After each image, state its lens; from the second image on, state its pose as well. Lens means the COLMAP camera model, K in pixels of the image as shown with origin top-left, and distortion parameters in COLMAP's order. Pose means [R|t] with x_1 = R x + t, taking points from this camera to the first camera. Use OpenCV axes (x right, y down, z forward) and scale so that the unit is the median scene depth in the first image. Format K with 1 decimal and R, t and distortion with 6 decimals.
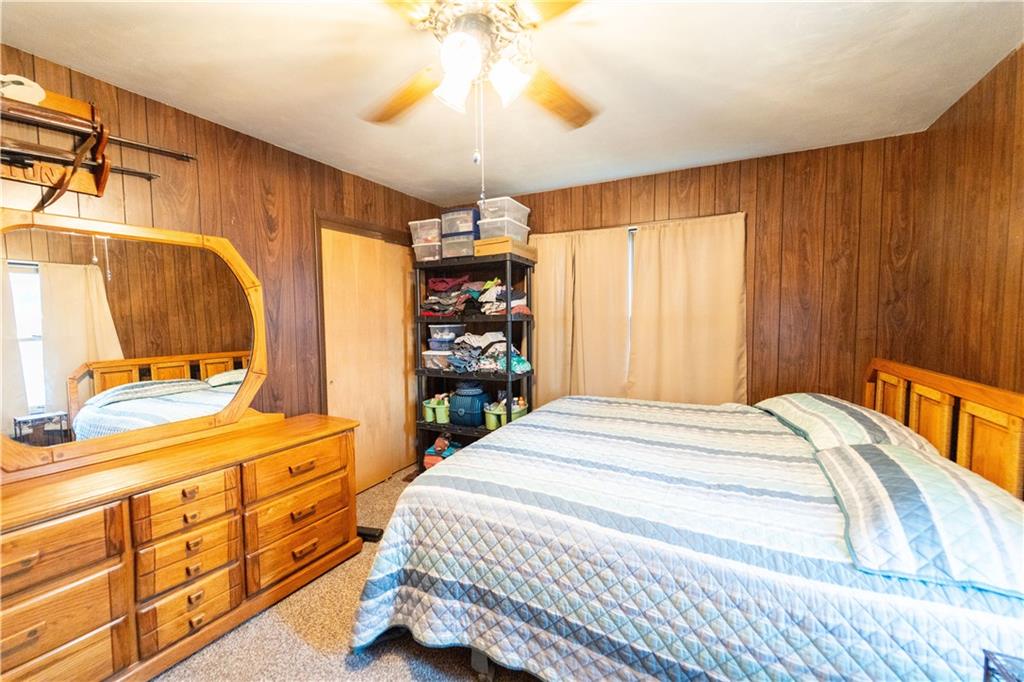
lens RADIAL K [[407.5, 0, 514.1], [0, 407.5, 340.2], [0, 0, 1]] dist [0.000679, -0.000744]
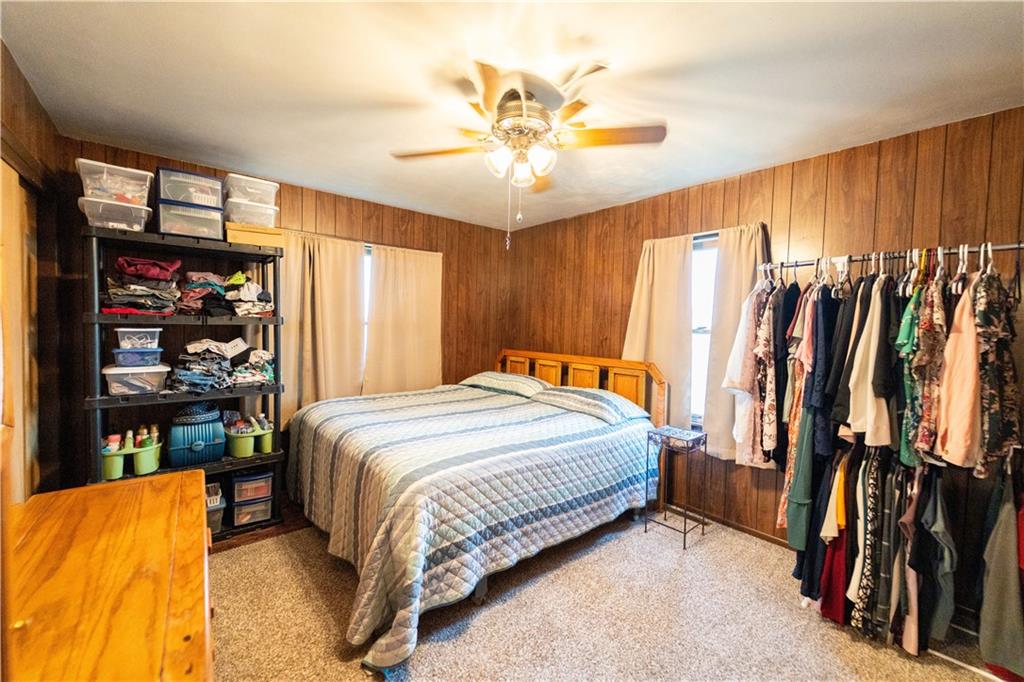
lens RADIAL K [[407.5, 0, 514.1], [0, 407.5, 340.2], [0, 0, 1]] dist [0.000679, -0.000744]
pose [[0.391396, -0.016069, 0.920082, -0.668331], [0.026118, 0.999639, 0.006348, -0.006388], [-0.919851, 0.021546, 0.391675, 0.202756]]
